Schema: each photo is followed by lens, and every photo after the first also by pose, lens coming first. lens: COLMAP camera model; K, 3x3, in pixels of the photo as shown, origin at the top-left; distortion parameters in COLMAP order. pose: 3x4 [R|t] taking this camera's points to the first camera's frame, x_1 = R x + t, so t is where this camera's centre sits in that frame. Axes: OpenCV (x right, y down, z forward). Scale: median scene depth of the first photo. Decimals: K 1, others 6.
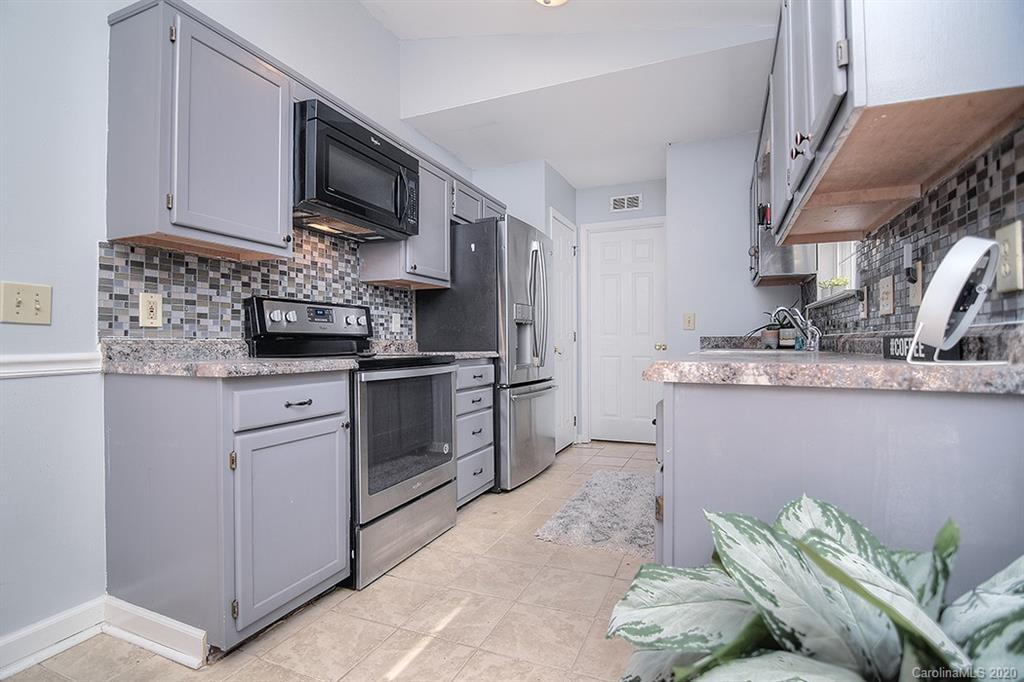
lens RADIAL K [[493.2, 0, 526.1], [0, 493.2, 357.5], [0, 0, 1]] dist [-0.000244, -0.004343]
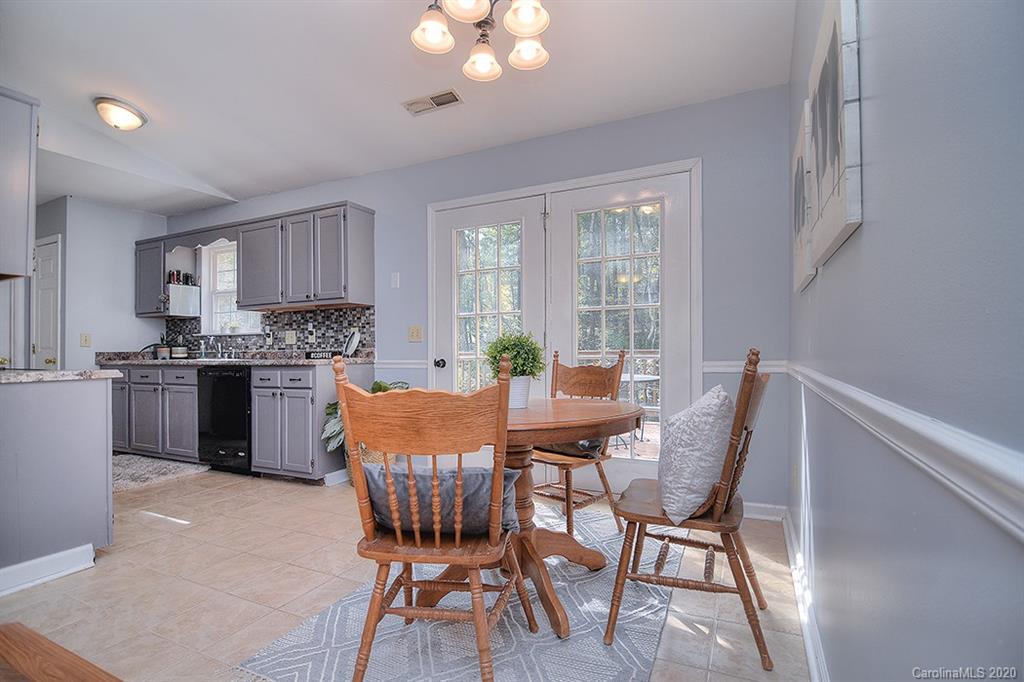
lens RADIAL K [[497.5, 0, 502.1], [0, 497.5, 335.5], [0, 0, 1]] dist [-0.011840, -0.002203]
pose [[0.062910, 0.030400, 0.997556, -1.198404], [0.041310, 0.998600, -0.033037, 0.004157], [-0.997164, 0.043288, 0.061566, -0.228144]]
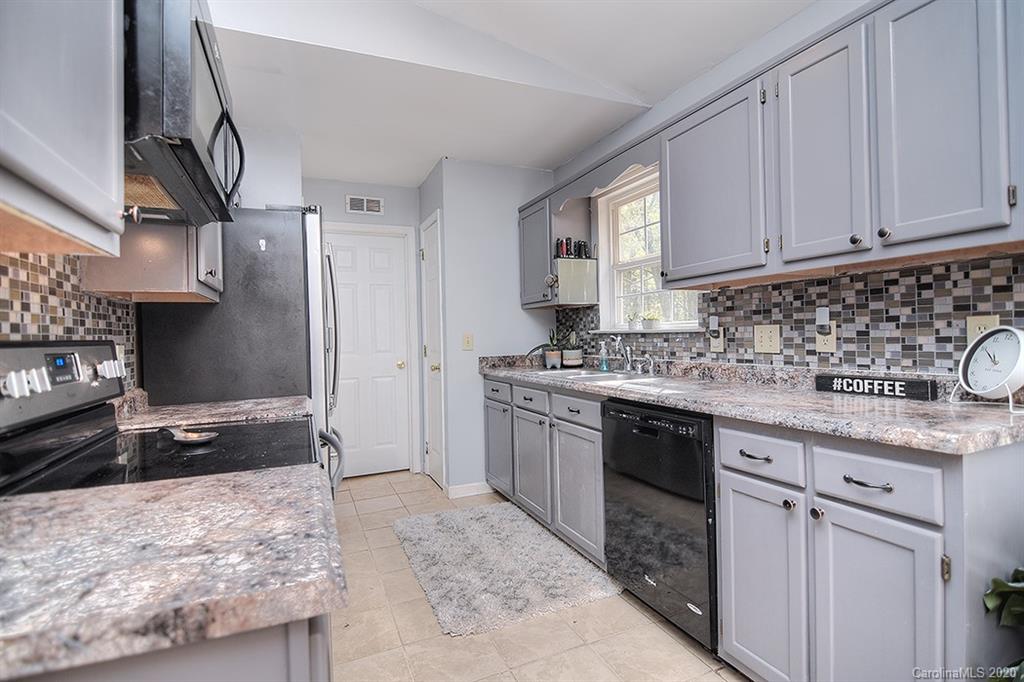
lens RADIAL K [[493.2, 0, 505.7], [0, 493.2, 350.5], [0, 0, 1]] dist [-0.000244, -0.004343]
pose [[0.701126, -0.035032, 0.712176, -0.419903], [0.041898, 0.999091, 0.007897, -0.082380], [-0.711805, 0.024302, 0.701956, 0.345294]]
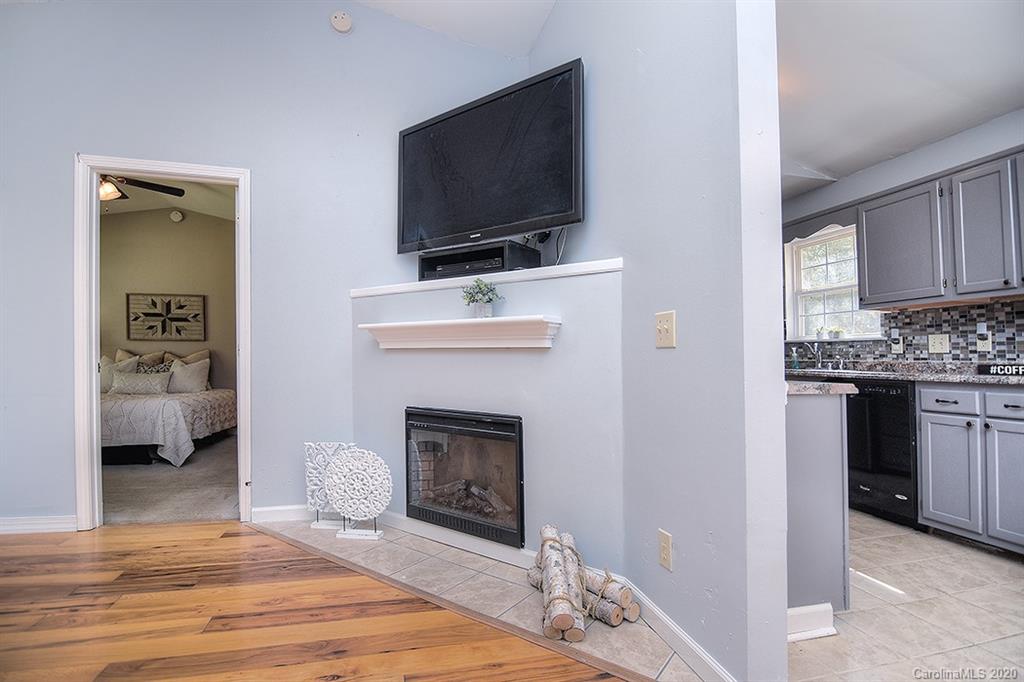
lens RADIAL K [[497.5, 0, 511.4], [0, 497.5, 350.4], [0, 0, 1]] dist [-0.011840, -0.002203]
pose [[0.799991, 0.020622, 0.599658, -1.144687], [0.004789, 0.999158, -0.040750, -0.013543], [-0.599993, 0.035471, 0.799219, 0.265657]]
